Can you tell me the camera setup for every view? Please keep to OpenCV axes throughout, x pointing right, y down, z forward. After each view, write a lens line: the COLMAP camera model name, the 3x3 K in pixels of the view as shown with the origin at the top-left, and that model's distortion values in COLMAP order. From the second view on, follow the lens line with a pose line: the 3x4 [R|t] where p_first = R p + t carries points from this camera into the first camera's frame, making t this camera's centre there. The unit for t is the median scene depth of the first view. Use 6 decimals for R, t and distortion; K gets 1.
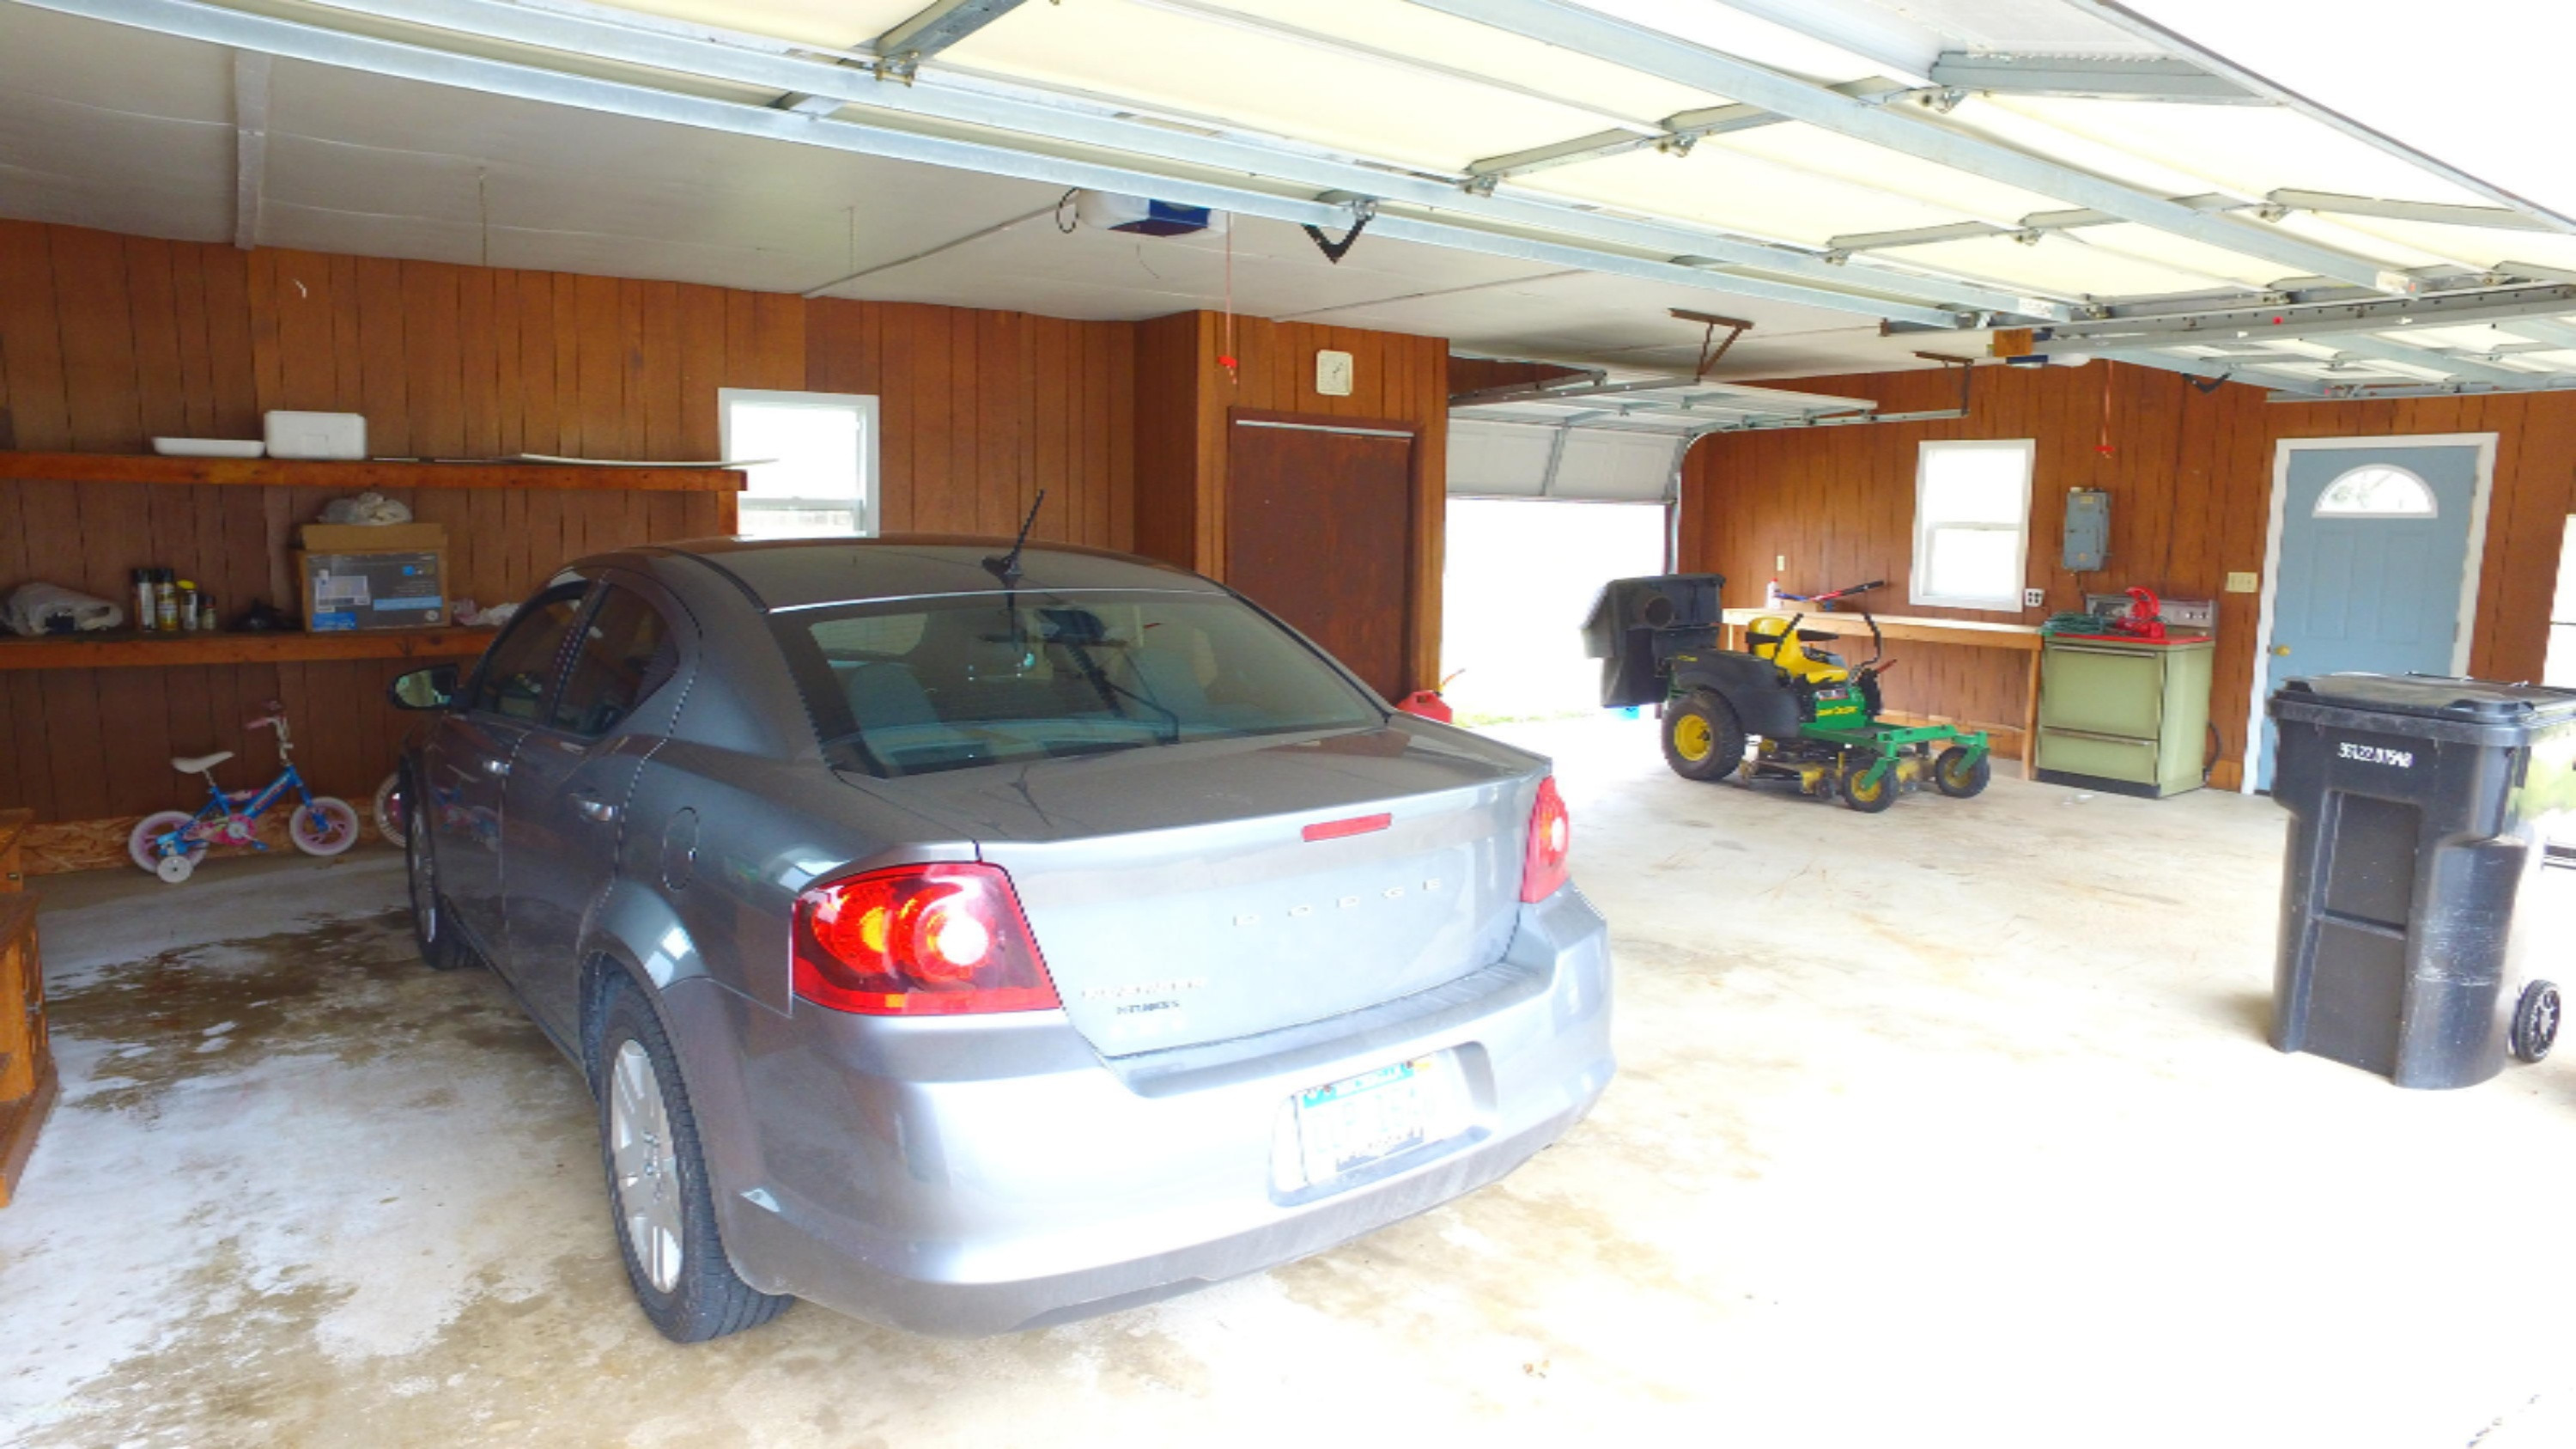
lens RADIAL K [[1529.3, 0, 1286.6], [0, 1529.3, 727.0], [0, 0, 1]] dist [-0.075634, 0.050895]
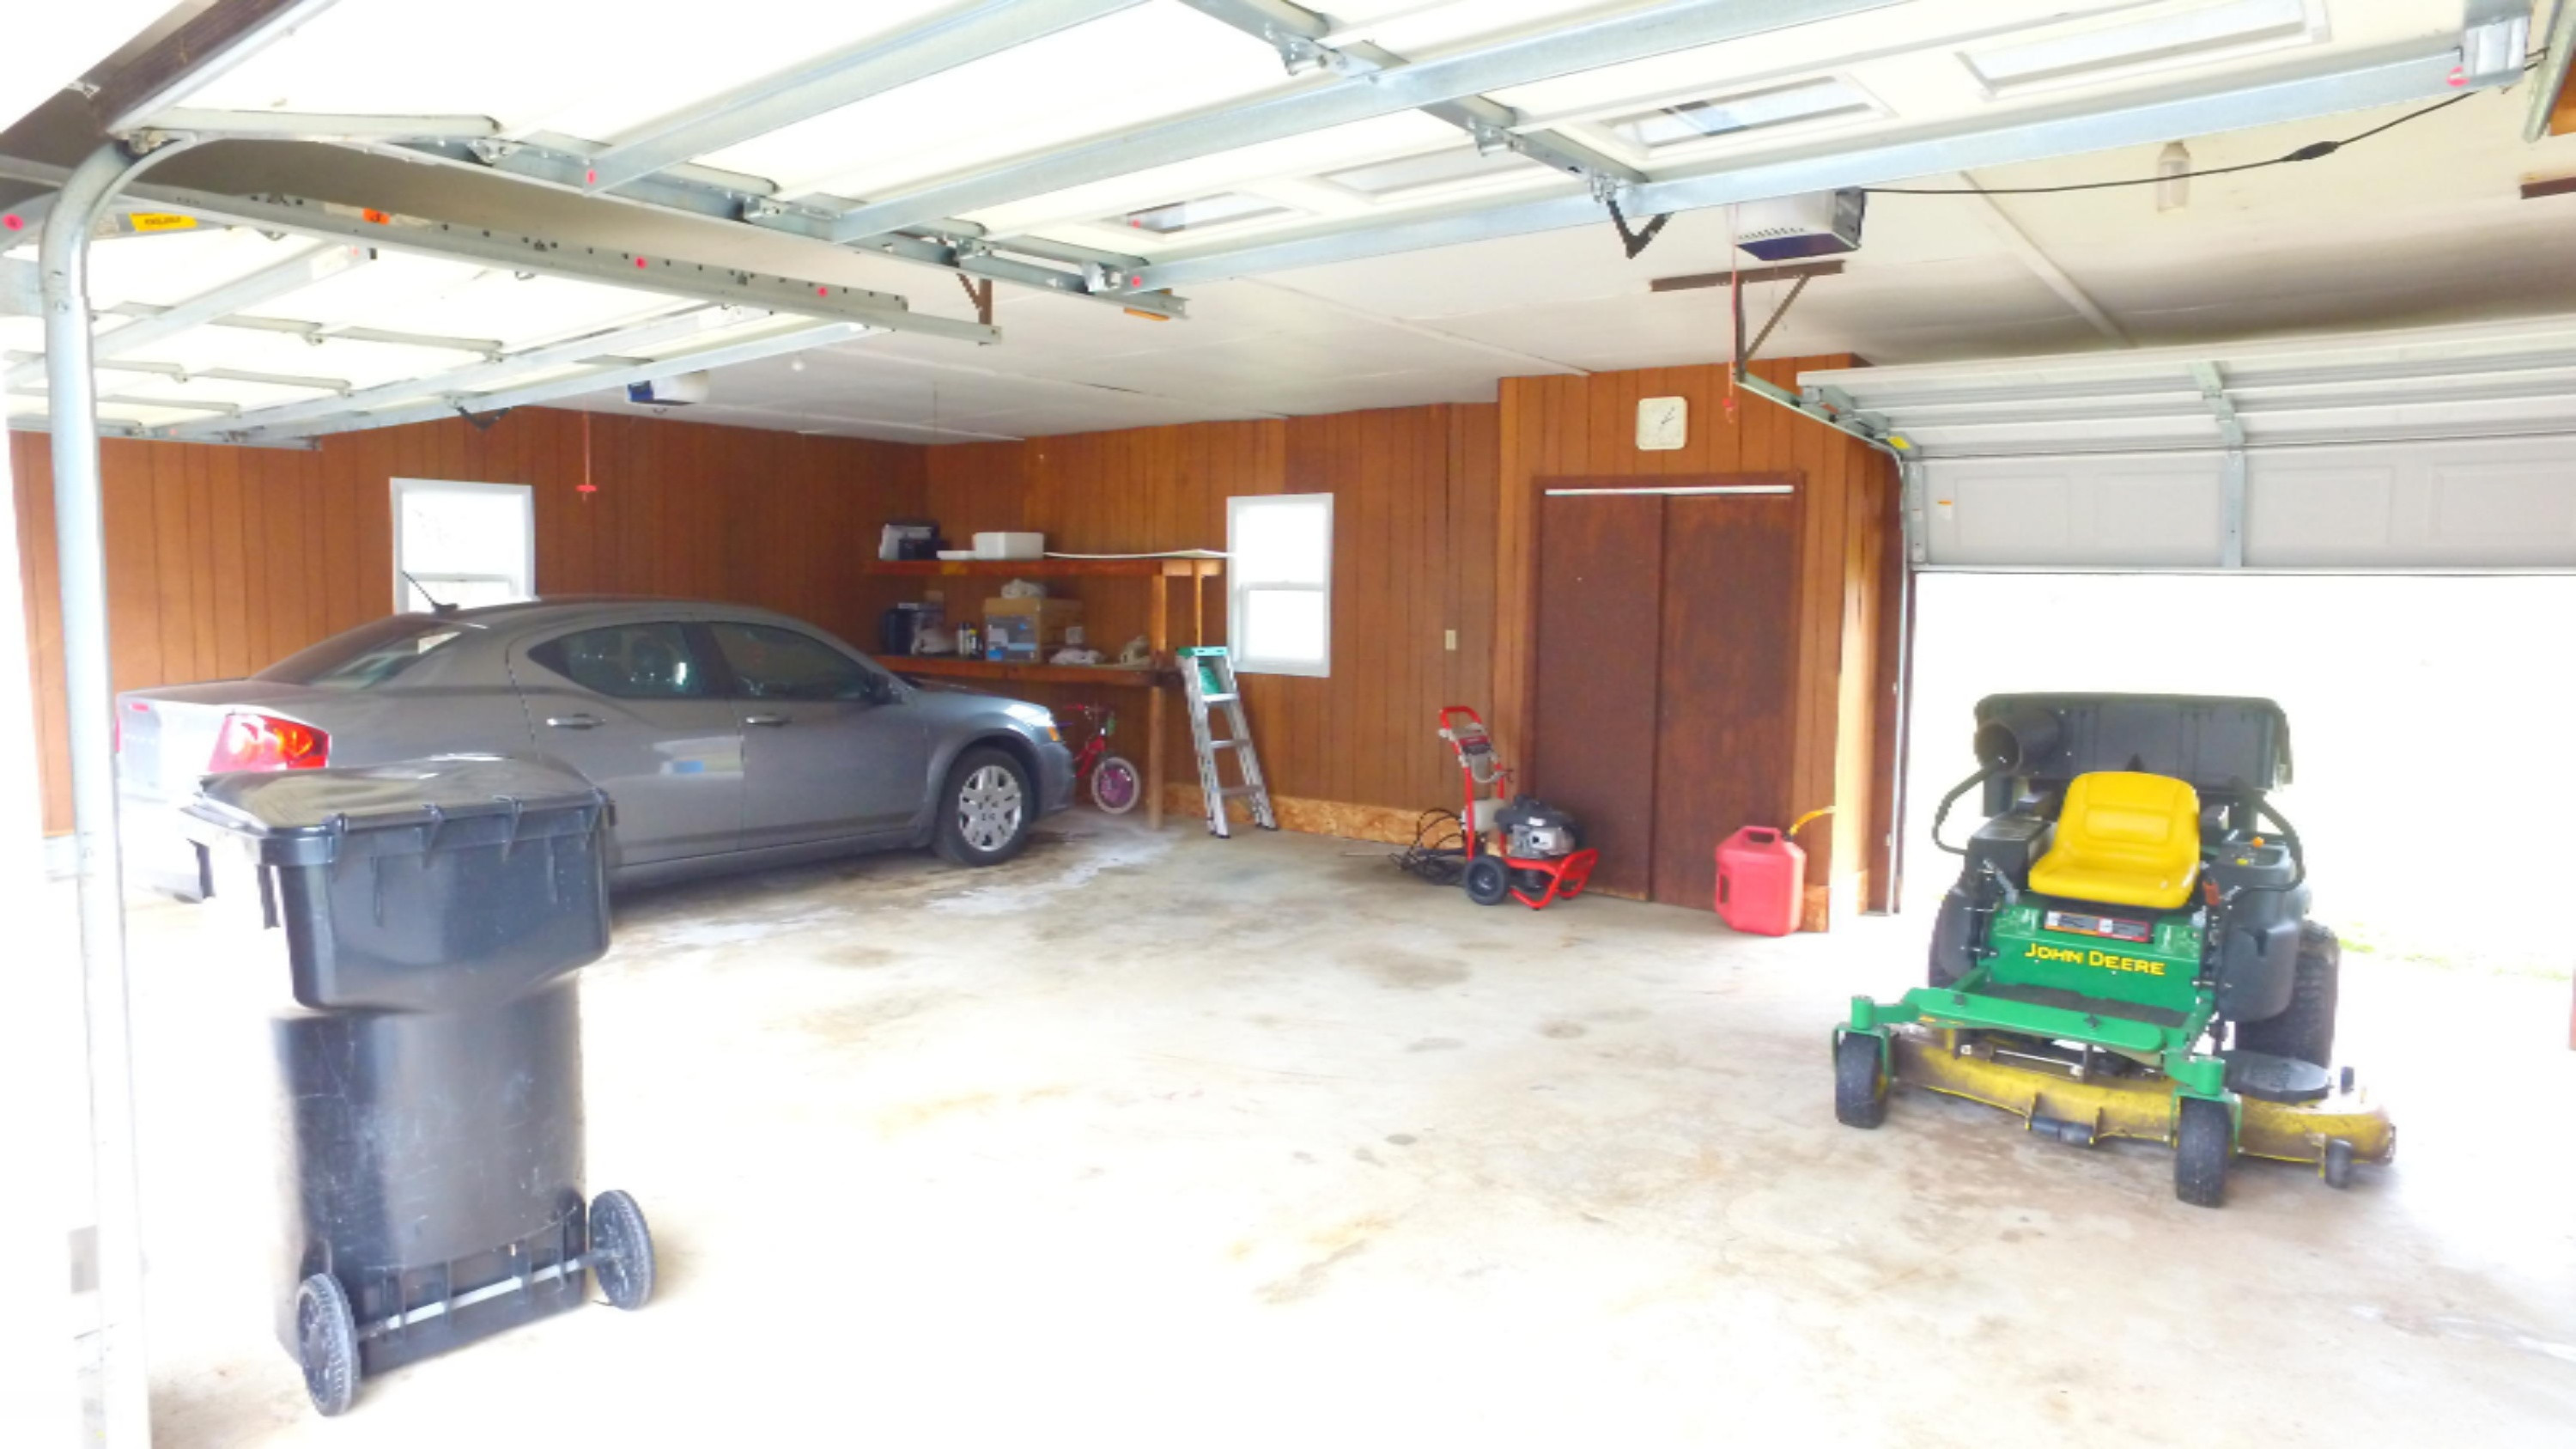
lens RADIAL K [[1529.3, 0, 1282.8], [0, 1529.3, 719.9], [0, 0, 1]] dist [-0.075634, 0.050895]
pose [[0.276491, 0.069308, -0.958514, 0.854596], [-0.140002, 0.989660, 0.031176, -0.075613], [0.950764, 0.125574, 0.283336, 0.644216]]
